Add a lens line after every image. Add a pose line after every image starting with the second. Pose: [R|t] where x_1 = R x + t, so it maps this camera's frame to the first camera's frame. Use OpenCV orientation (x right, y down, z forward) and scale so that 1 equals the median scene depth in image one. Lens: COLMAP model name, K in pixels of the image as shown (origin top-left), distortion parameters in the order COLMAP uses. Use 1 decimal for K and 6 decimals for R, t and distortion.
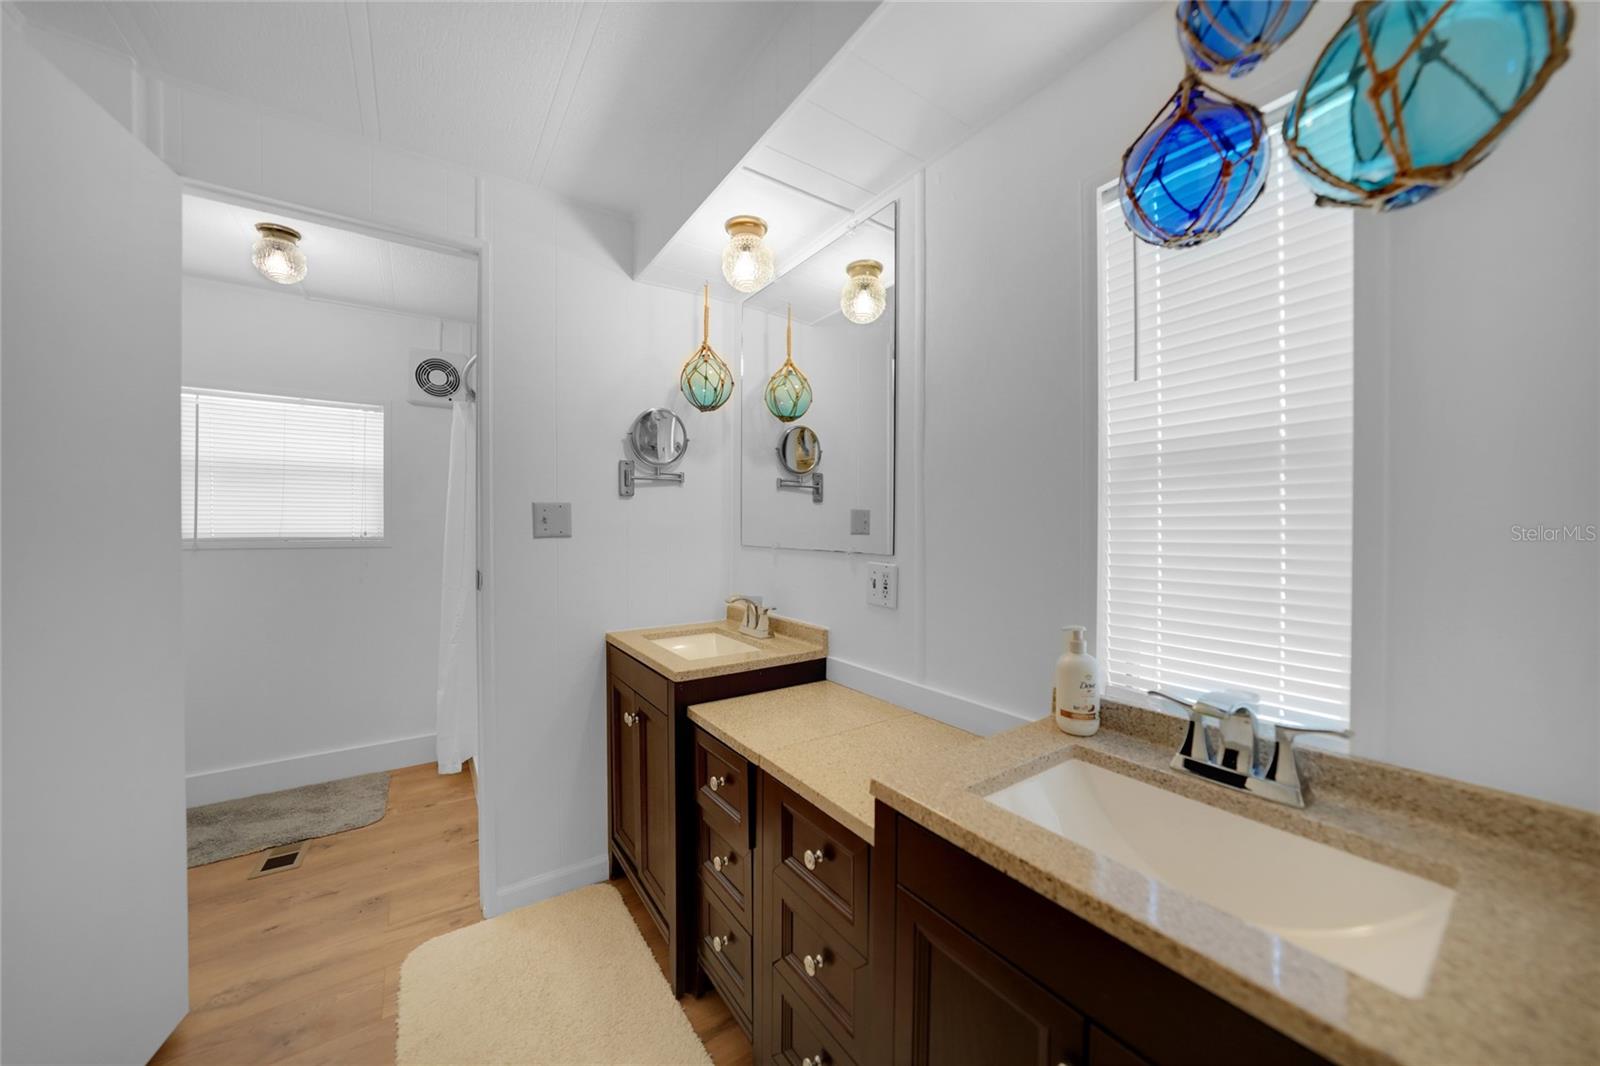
lens RADIAL K [[557.5, 0, 811.7], [0, 557.5, 528.1], [0, 0, 1]] dist [-0.027638, 0.003519]
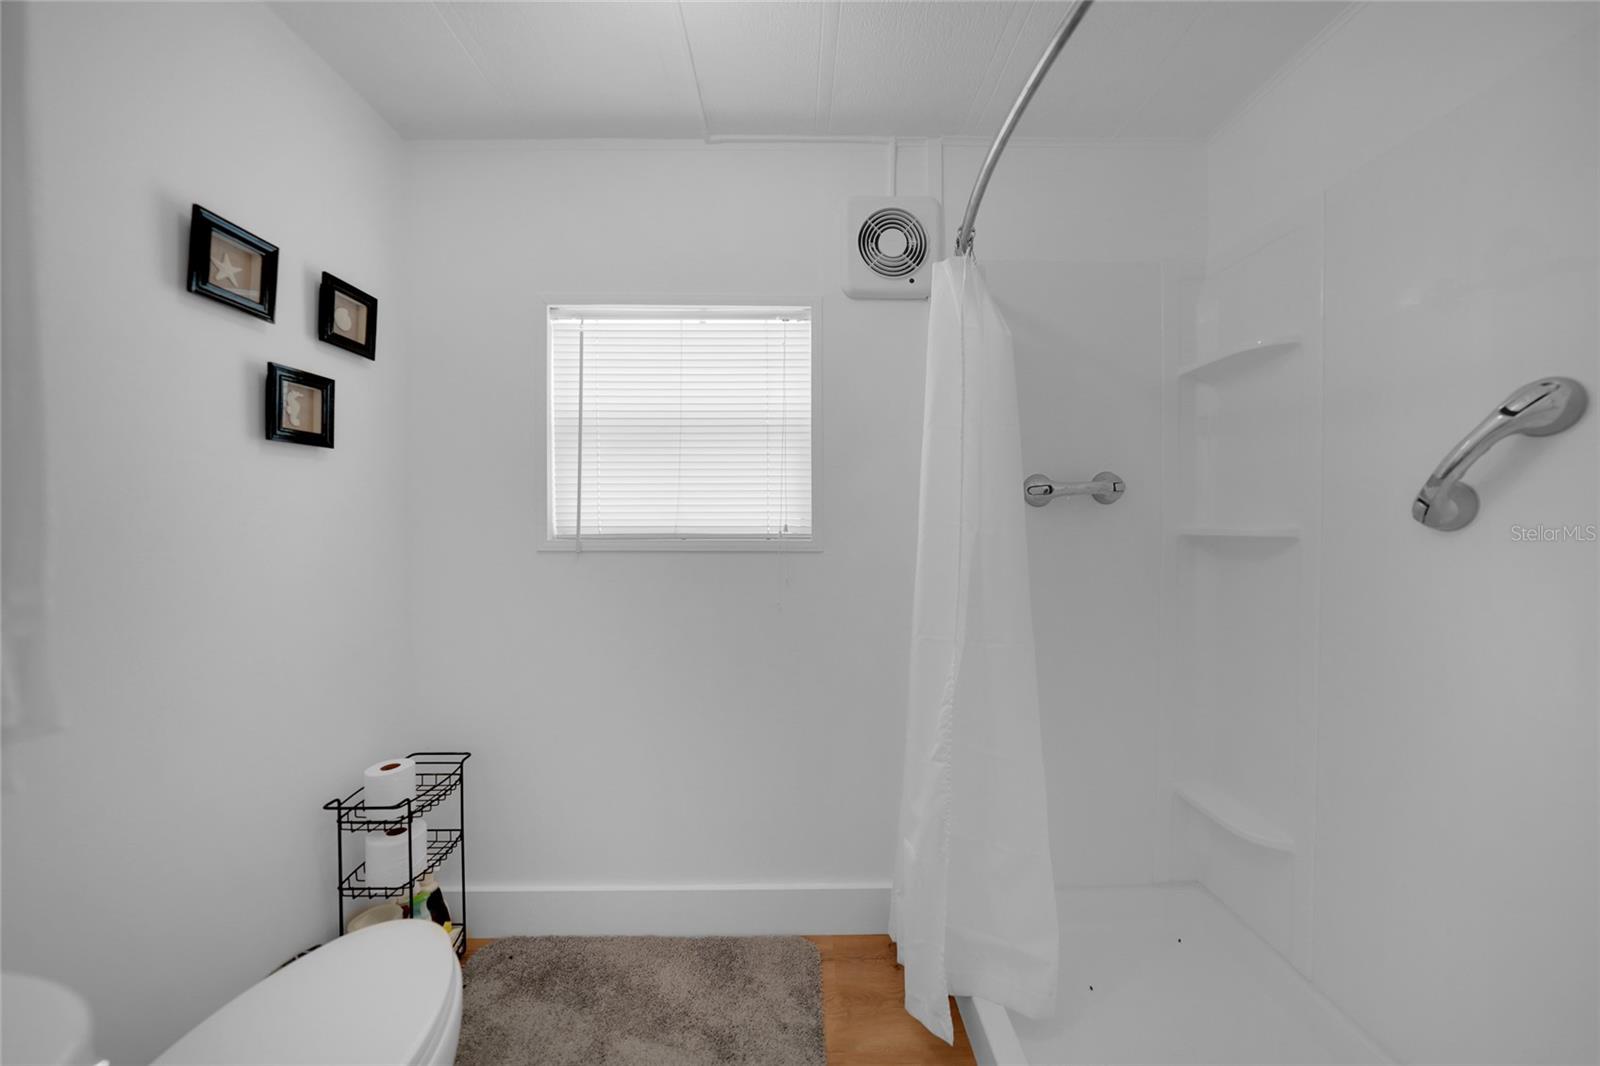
lens RADIAL K [[557.5, 0, 801.4], [0, 557.5, 520.9], [0, 0, 1]] dist [-0.027638, 0.003519]
pose [[0.819474, 0.004593, -0.573097, -0.458312], [0.000672, 0.999960, 0.008975, -0.003418], [0.573115, -0.007739, 0.819438, 0.519949]]
